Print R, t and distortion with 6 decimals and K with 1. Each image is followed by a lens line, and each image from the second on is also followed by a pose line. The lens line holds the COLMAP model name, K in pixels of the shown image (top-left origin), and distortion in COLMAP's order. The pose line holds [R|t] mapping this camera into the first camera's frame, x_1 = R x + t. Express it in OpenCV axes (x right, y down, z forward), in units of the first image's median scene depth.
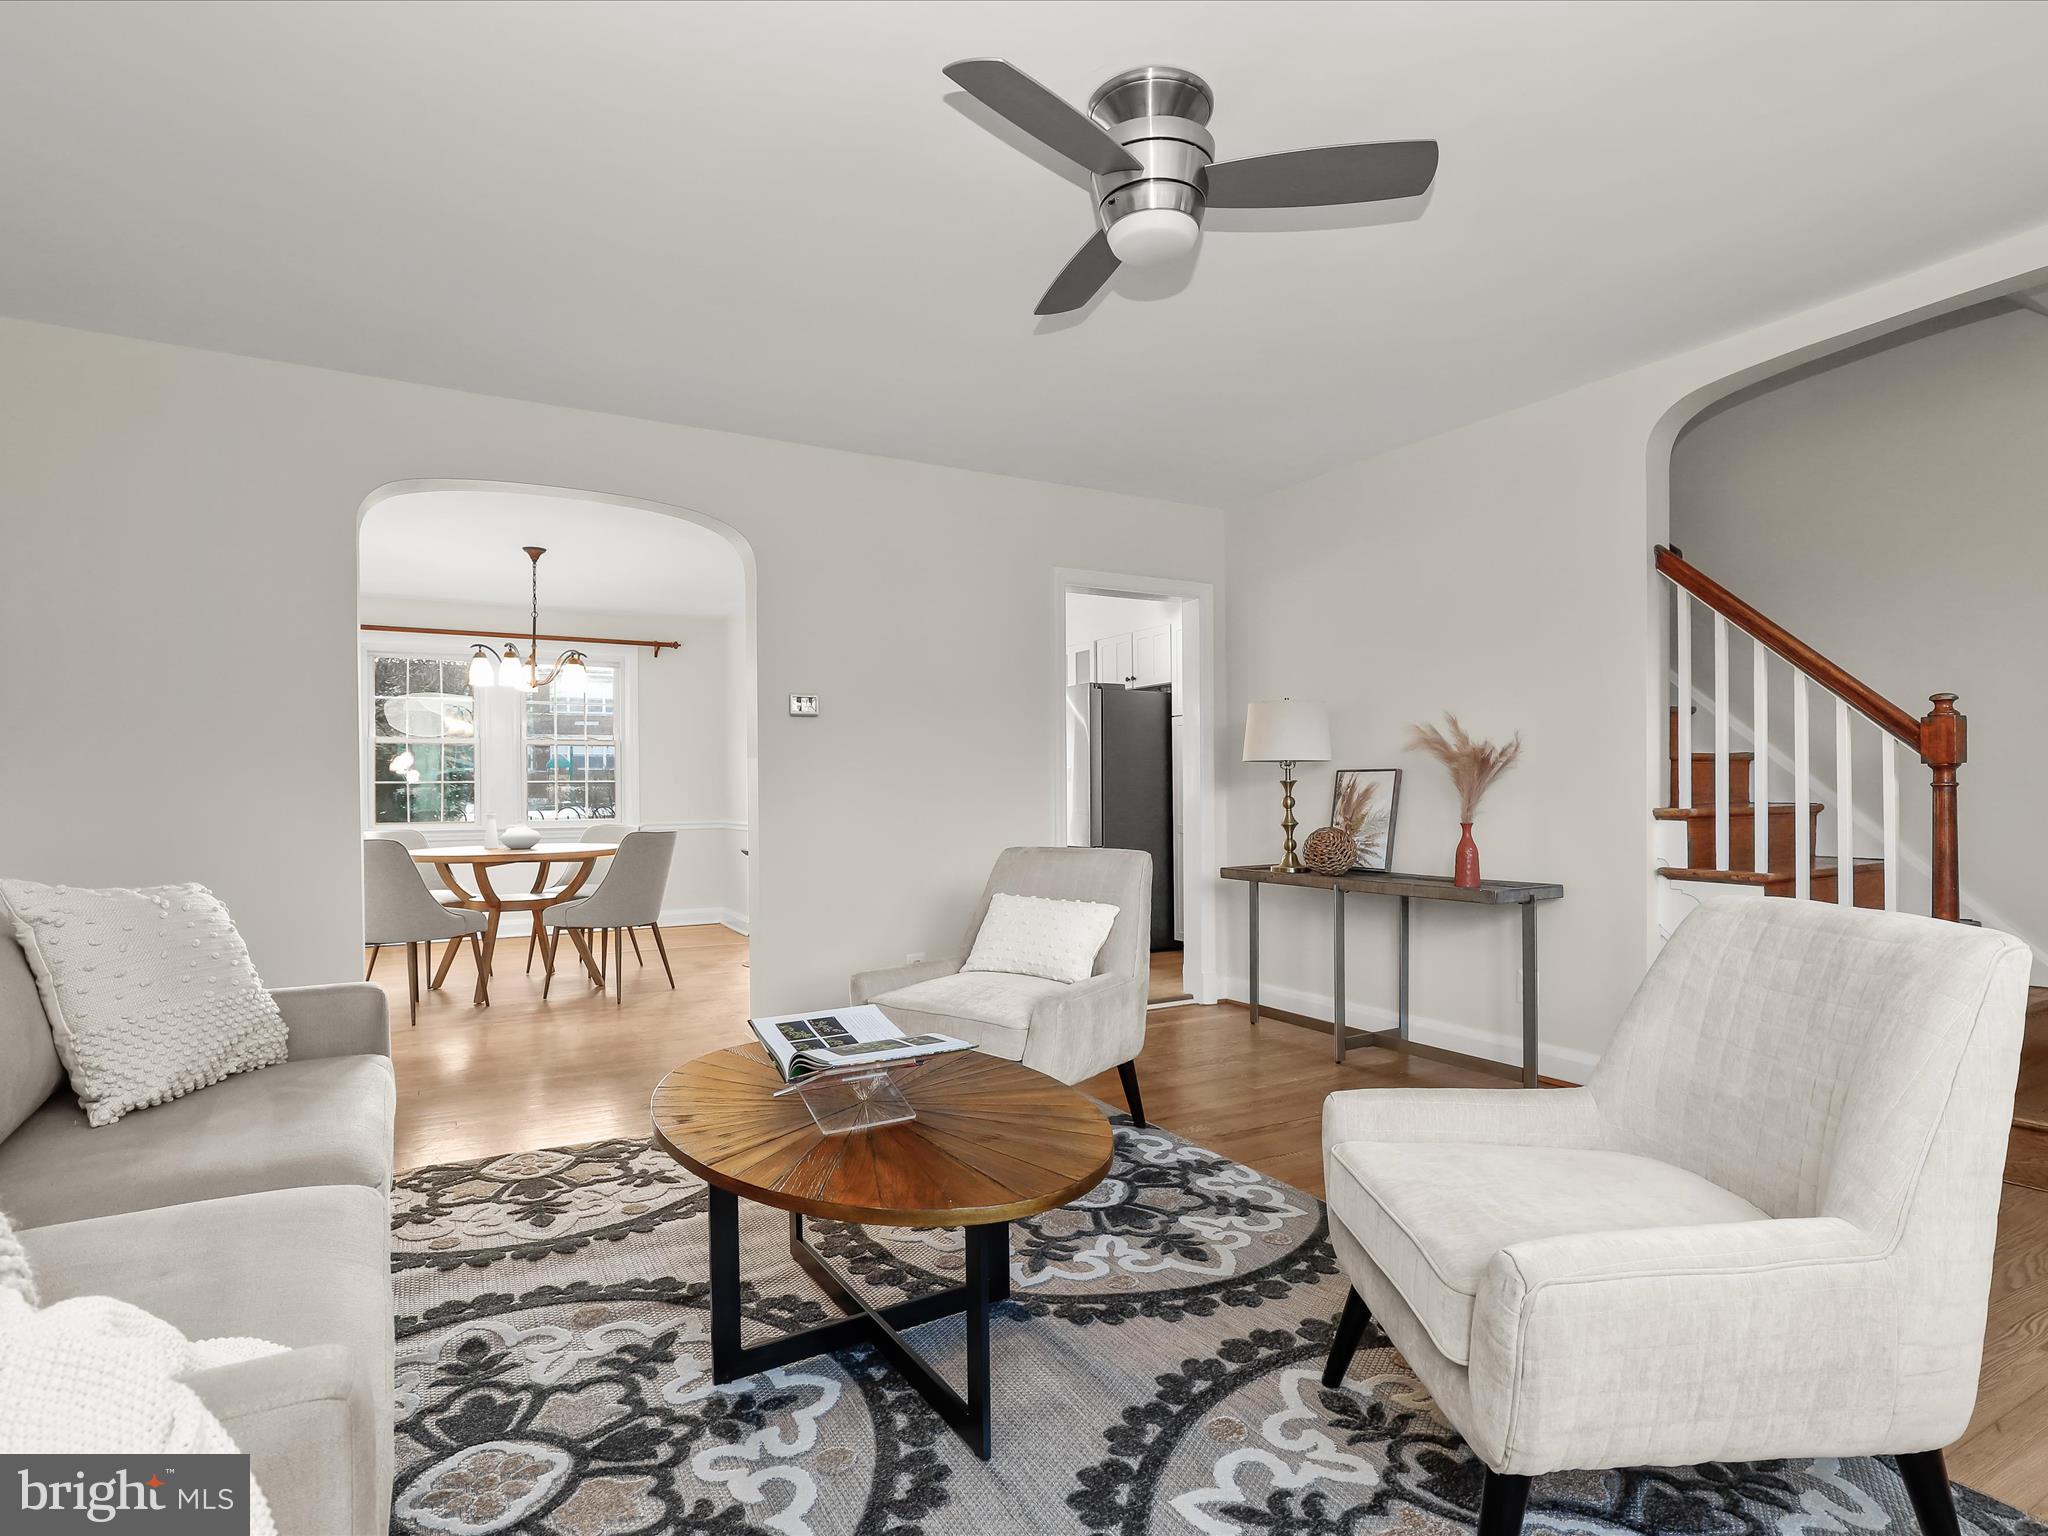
lens RADIAL K [[1061.8, 0, 1026.2], [0, 1061.8, 790.2], [0, 0, 1]] dist [0.004329, 0.000988]
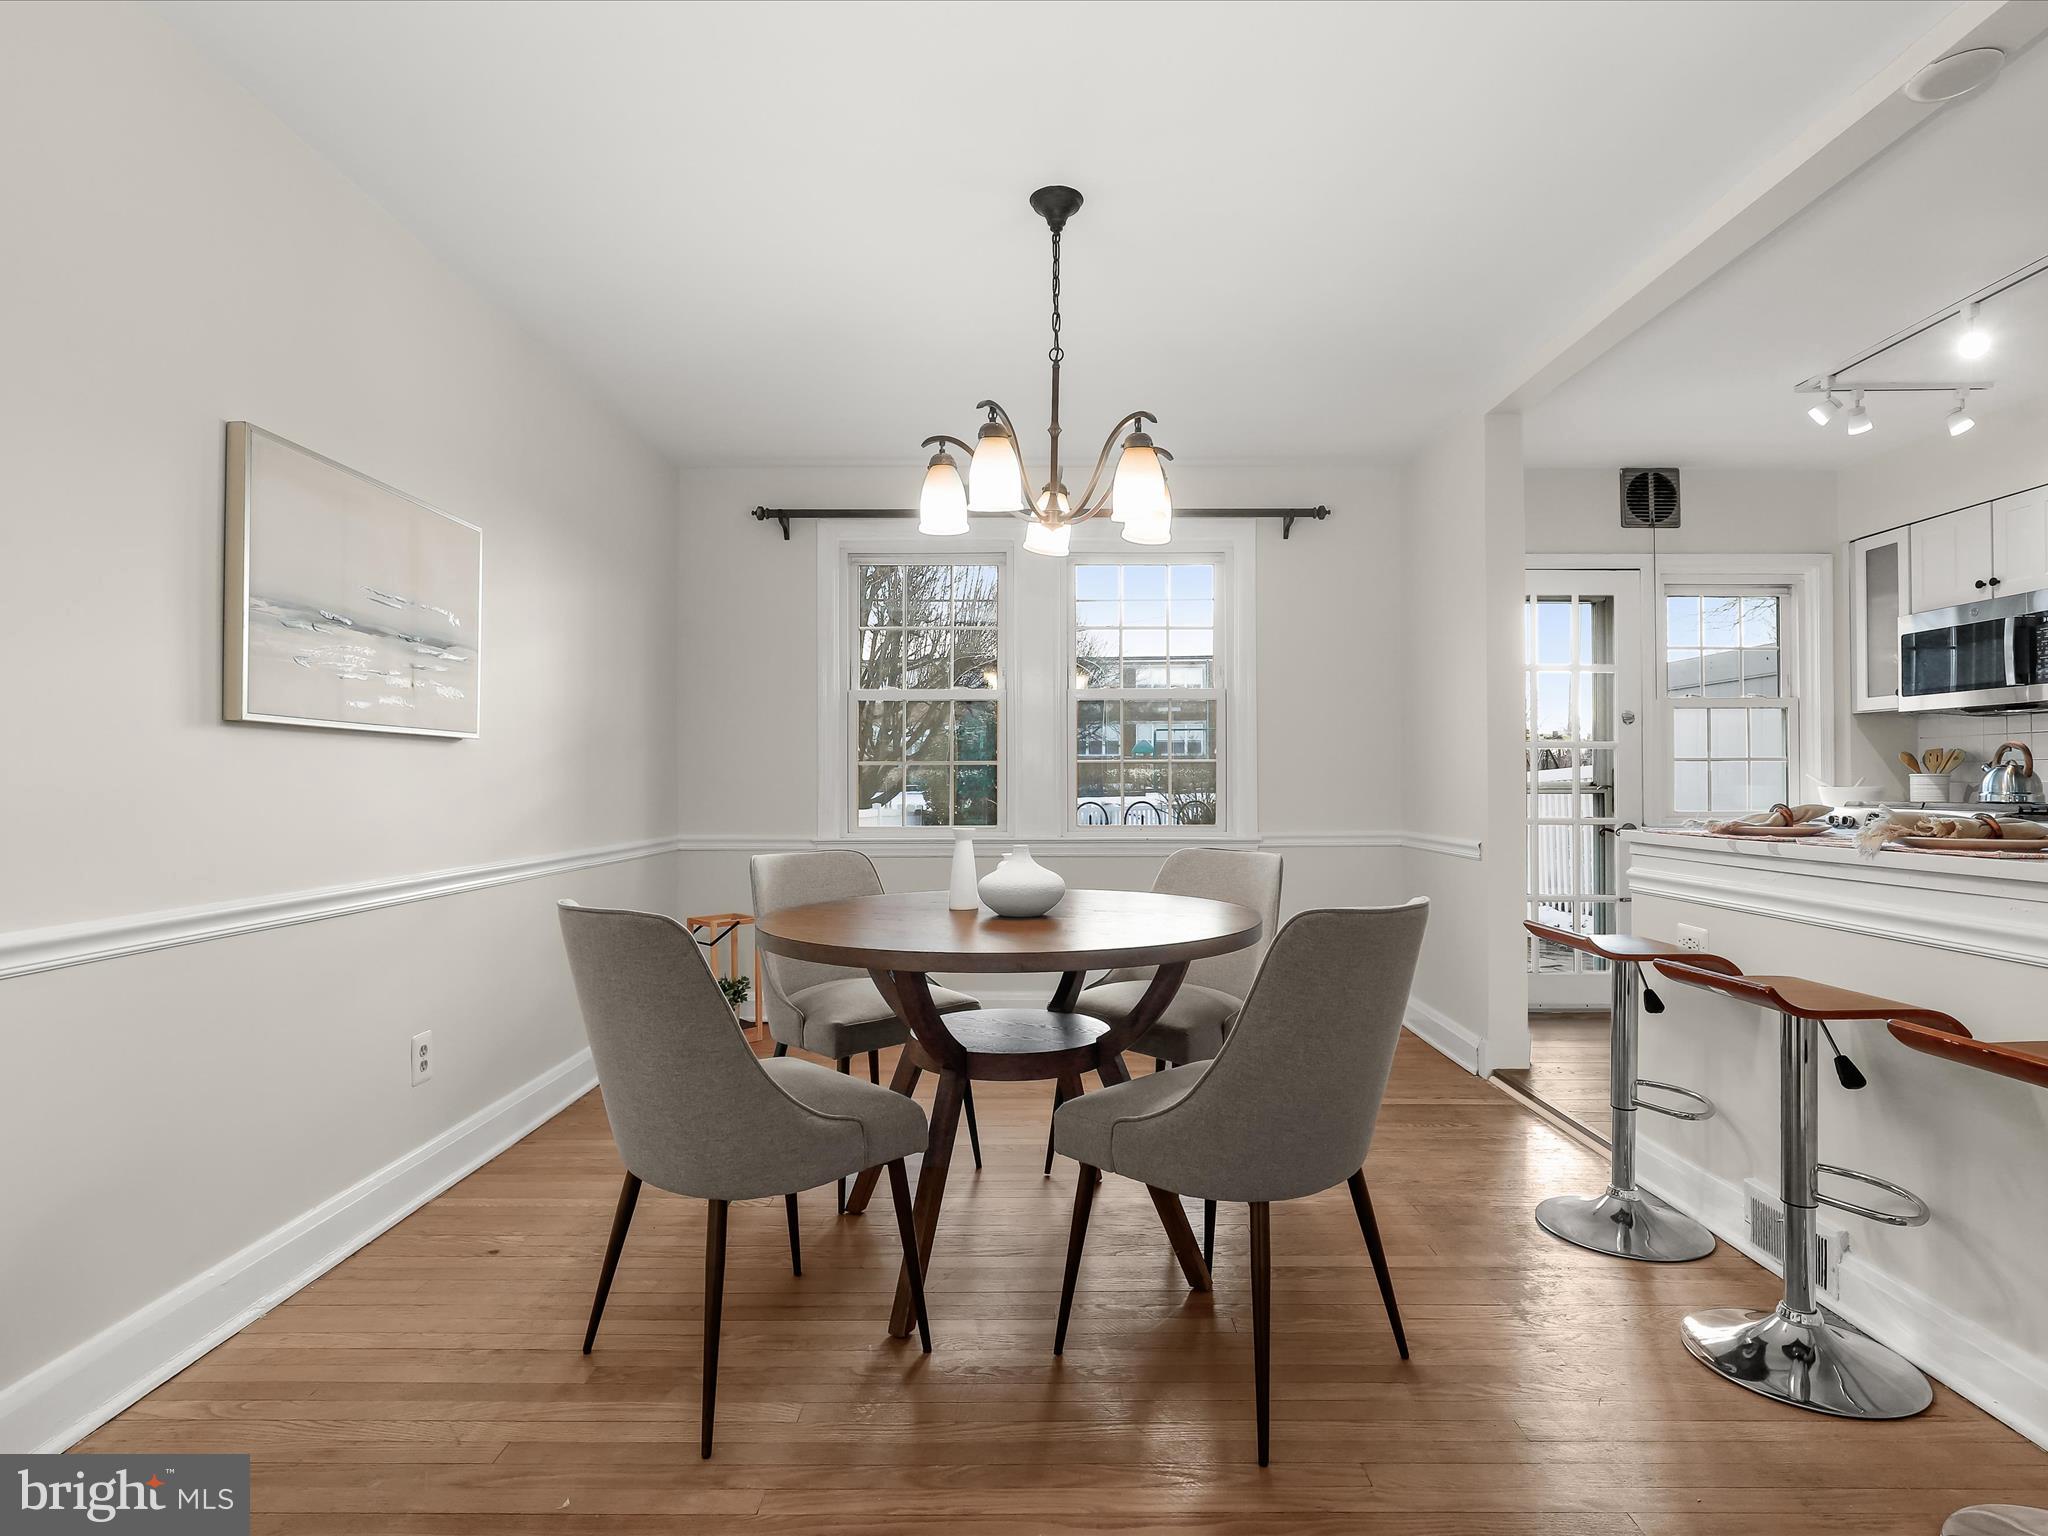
lens RADIAL K [[1071.7, 0, 1051.1], [0, 1071.7, 767.8], [0, 0, 1]] dist [-0.004885, 0.000242]
pose [[0.876677, -0.001644, -0.481076, -0.262423], [-0.003382, 0.999948, -0.009580, 0.001078], [0.481067, 0.010025, 0.876626, 0.632624]]
